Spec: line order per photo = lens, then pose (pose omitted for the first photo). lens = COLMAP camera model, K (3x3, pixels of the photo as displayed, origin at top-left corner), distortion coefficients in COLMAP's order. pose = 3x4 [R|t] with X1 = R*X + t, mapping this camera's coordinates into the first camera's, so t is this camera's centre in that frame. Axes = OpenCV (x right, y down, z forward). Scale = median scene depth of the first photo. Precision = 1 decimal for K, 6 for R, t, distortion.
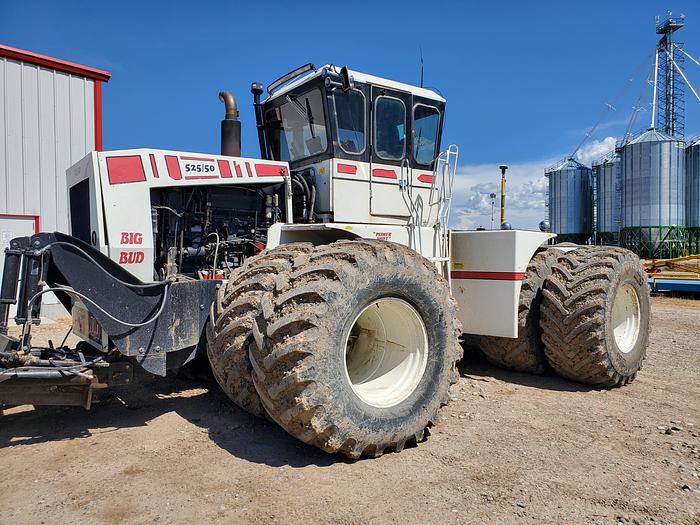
lens RADIAL K [[546.5, 0, 350.6], [0, 546.5, 265.8], [0, 0, 1]] dist [0.027021, -0.037816]
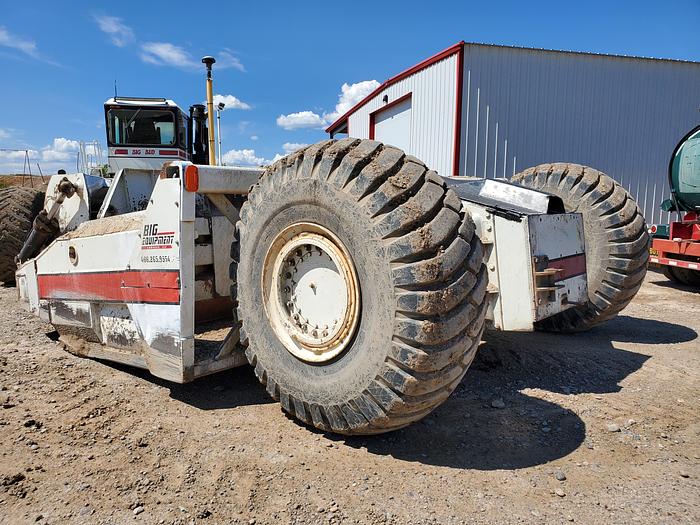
lens RADIAL K [[546.5, 0, 347.6], [0, 546.5, 256.5], [0, 0, 1]] dist [0.027021, -0.037816]
pose [[-0.473671, 0.088506, -0.876243, 1.690684], [-0.024716, 0.993210, 0.113681, -0.051403], [0.880355, 0.075505, -0.468267, 3.125470]]
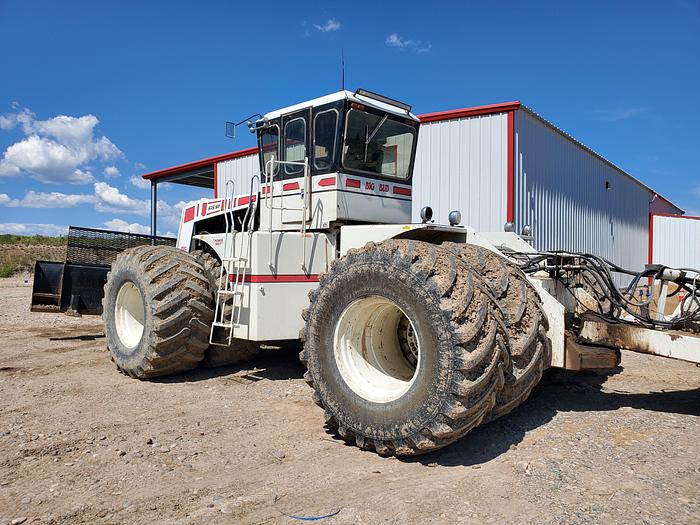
lens RADIAL K [[546.5, 0, 349.6], [0, 546.5, 262.3], [0, 0, 1]] dist [0.027021, -0.037816]
pose [[0.177003, -0.004301, -0.984201, 1.407917], [-0.024020, 0.999674, -0.008688, -0.000749], [0.983917, 0.025178, 0.176842, 1.053974]]
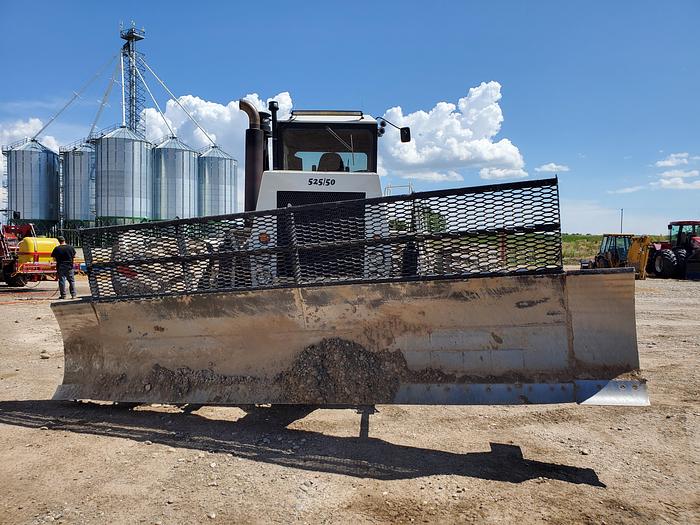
lens RADIAL K [[546.5, 0, 349.8], [0, 546.5, 255.9], [0, 0, 1]] dist [0.027021, -0.037816]
pose [[0.577711, -0.004124, 0.816231, -1.177108], [-0.000012, 0.999987, 0.005060, -0.009793], [-0.816242, -0.002933, 0.577703, 0.193166]]
